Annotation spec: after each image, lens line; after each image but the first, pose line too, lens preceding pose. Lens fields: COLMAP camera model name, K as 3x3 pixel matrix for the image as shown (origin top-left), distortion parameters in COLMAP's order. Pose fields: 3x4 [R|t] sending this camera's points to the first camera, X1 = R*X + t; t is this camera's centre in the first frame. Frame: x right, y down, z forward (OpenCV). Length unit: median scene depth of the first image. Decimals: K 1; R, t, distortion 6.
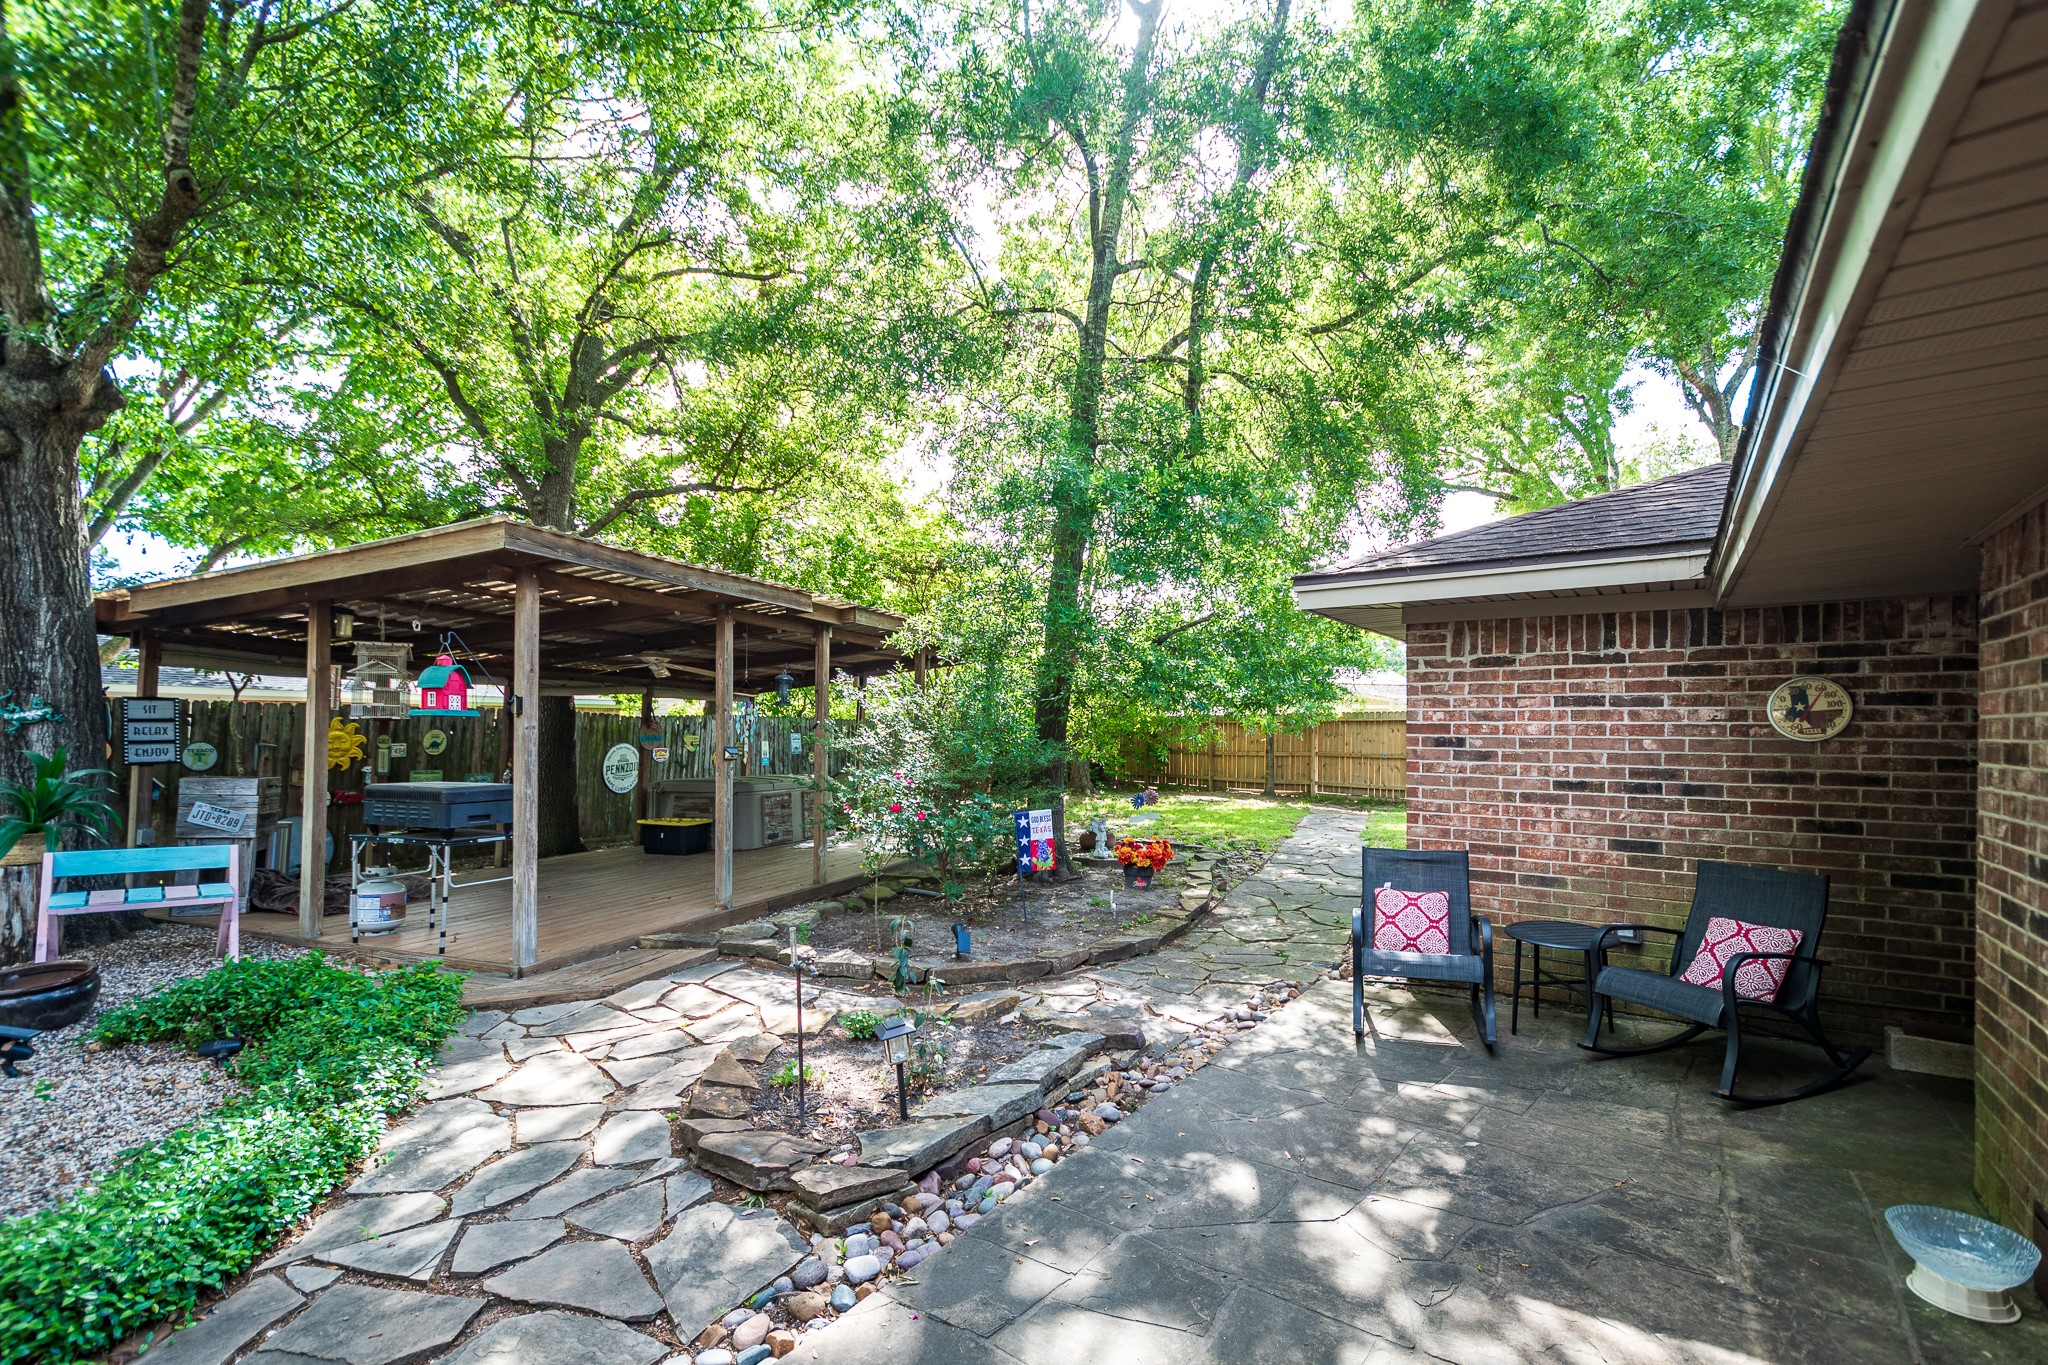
lens RADIAL K [[915.2, 0, 1059.4], [0, 915.2, 714.8], [0, 0, 1]] dist [0.009312, -0.000661]
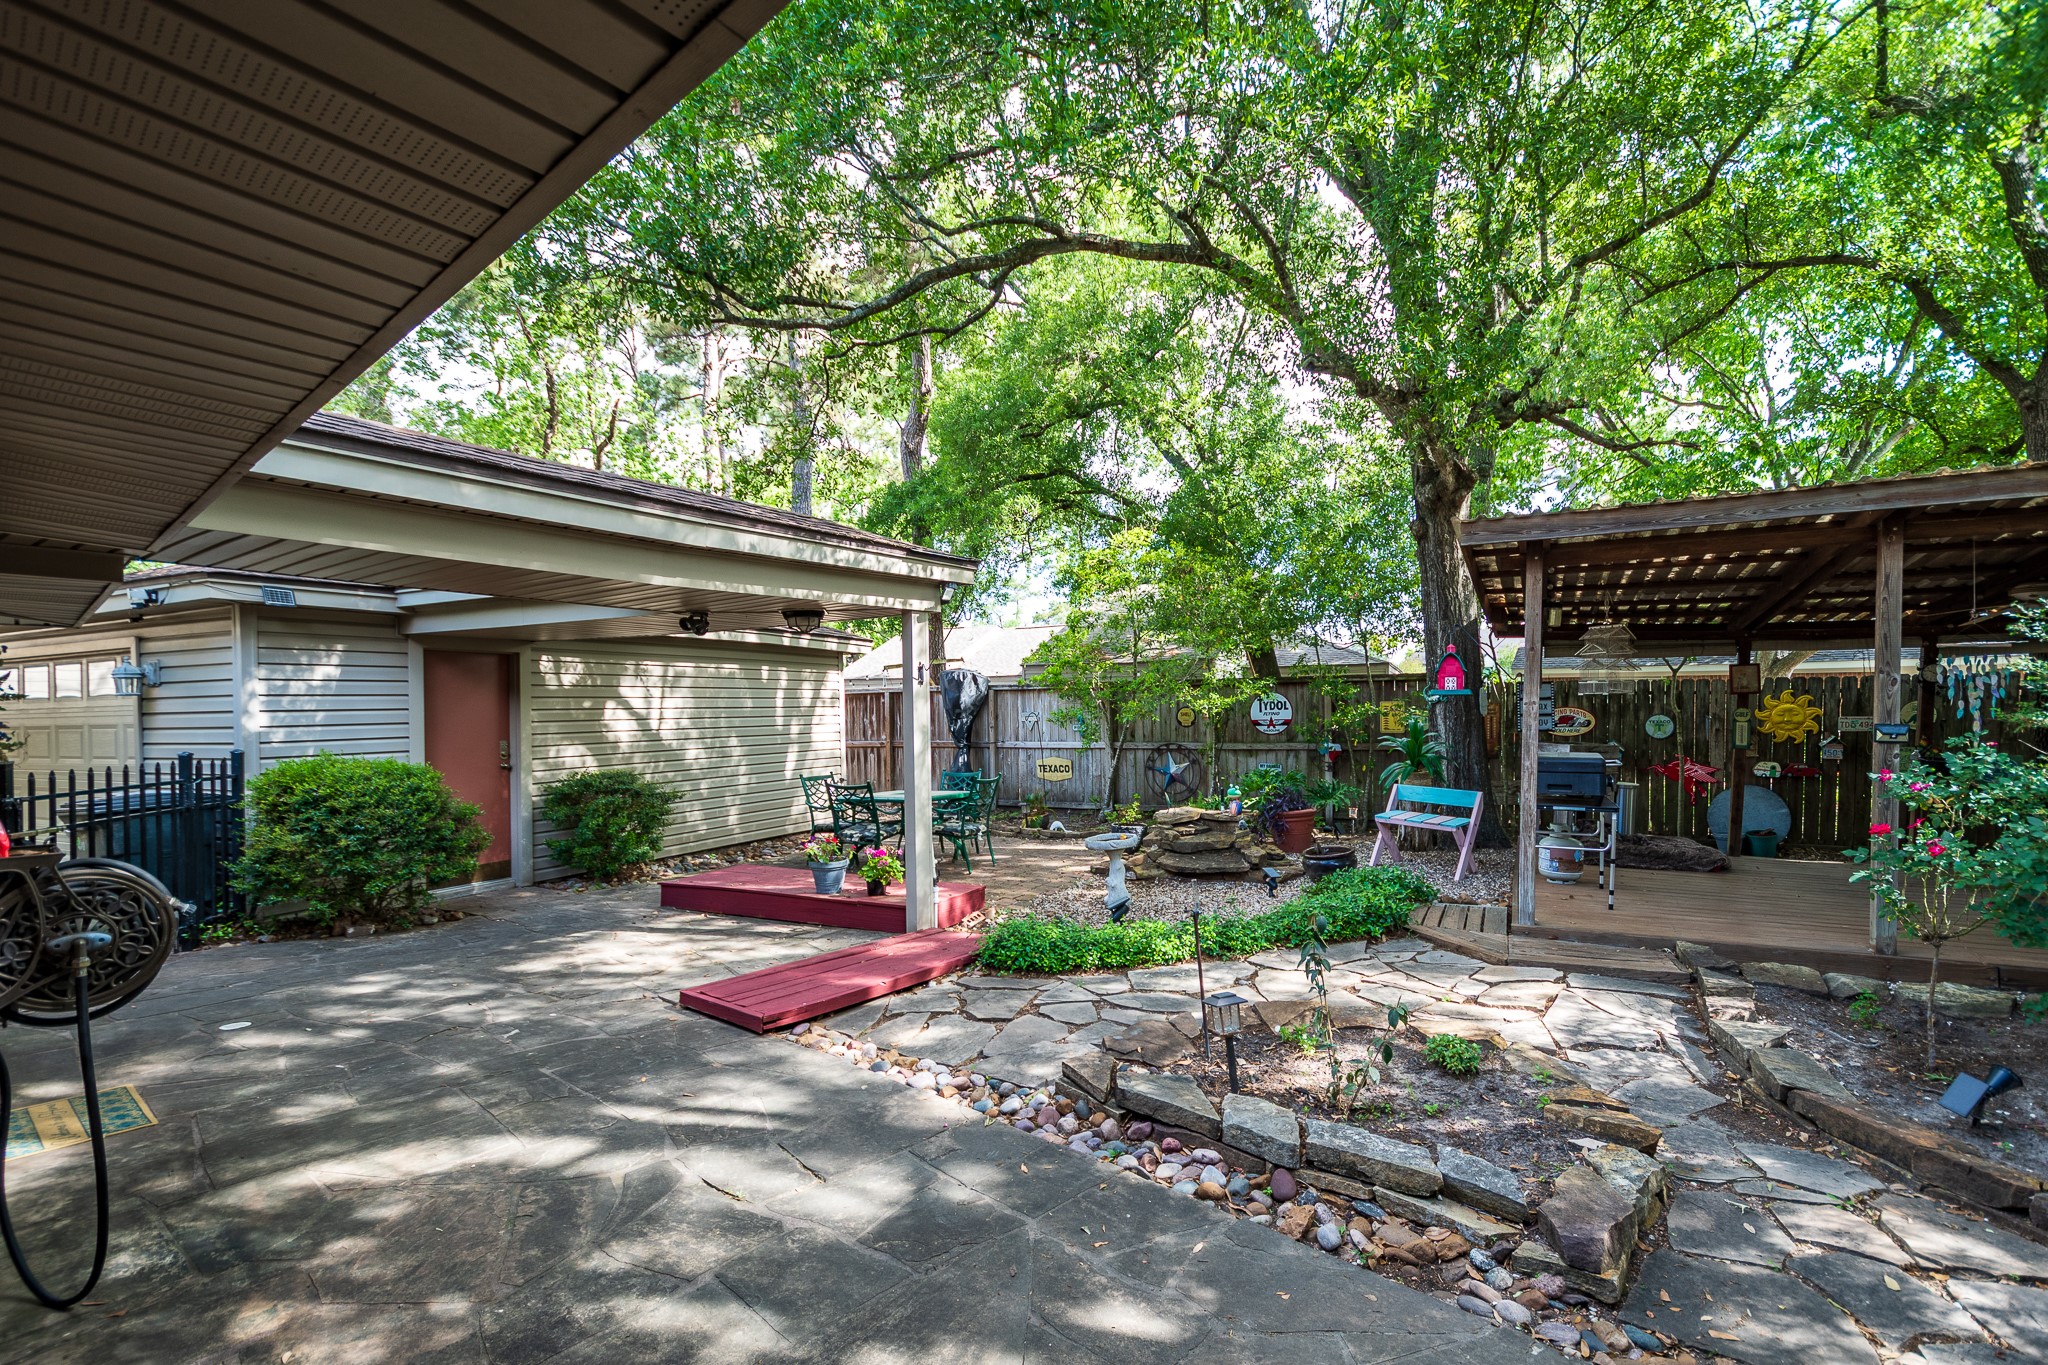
lens RADIAL K [[915.2, 0, 1059.4], [0, 915.2, 714.8], [0, 0, 1]] dist [0.009312, -0.000661]
pose [[-0.123511, 0.002239, -0.992341, 0.592367], [0.030121, 0.999545, -0.001494, 0.014893], [0.991886, -0.030074, -0.123522, 0.663331]]
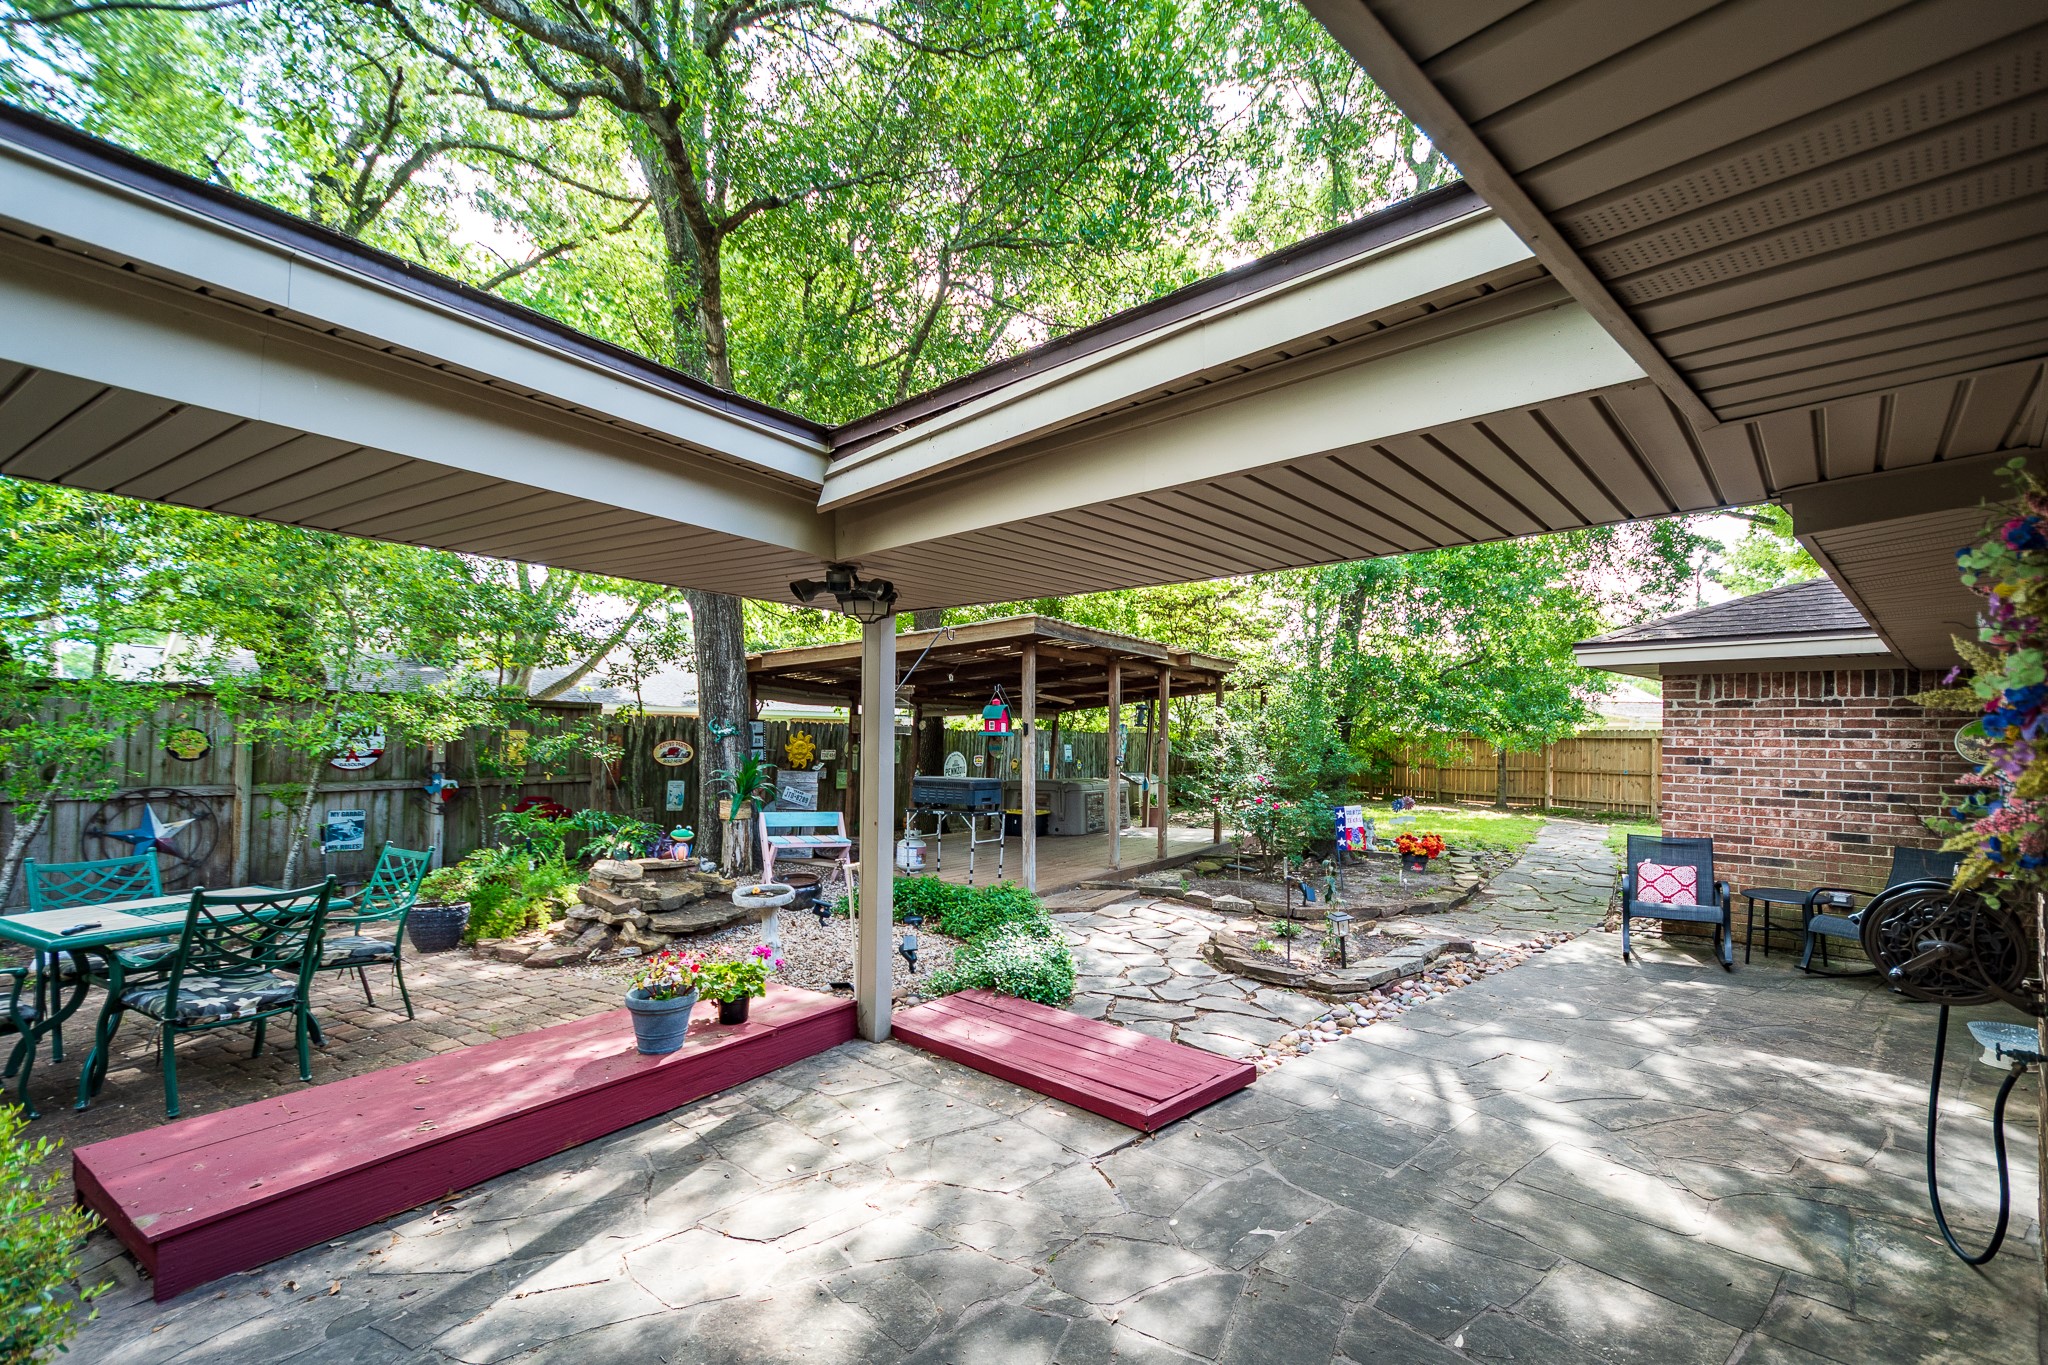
lens RADIAL K [[917.5, 0, 1019.7], [0, 917.5, 725.2], [0, 0, 1]] dist [0.012020, -0.008547]
pose [[0.973399, 0.006708, -0.229018, -0.262542], [-0.006481, 0.999977, 0.001746, -0.021038], [0.229024, -0.000216, 0.973421, -0.610364]]
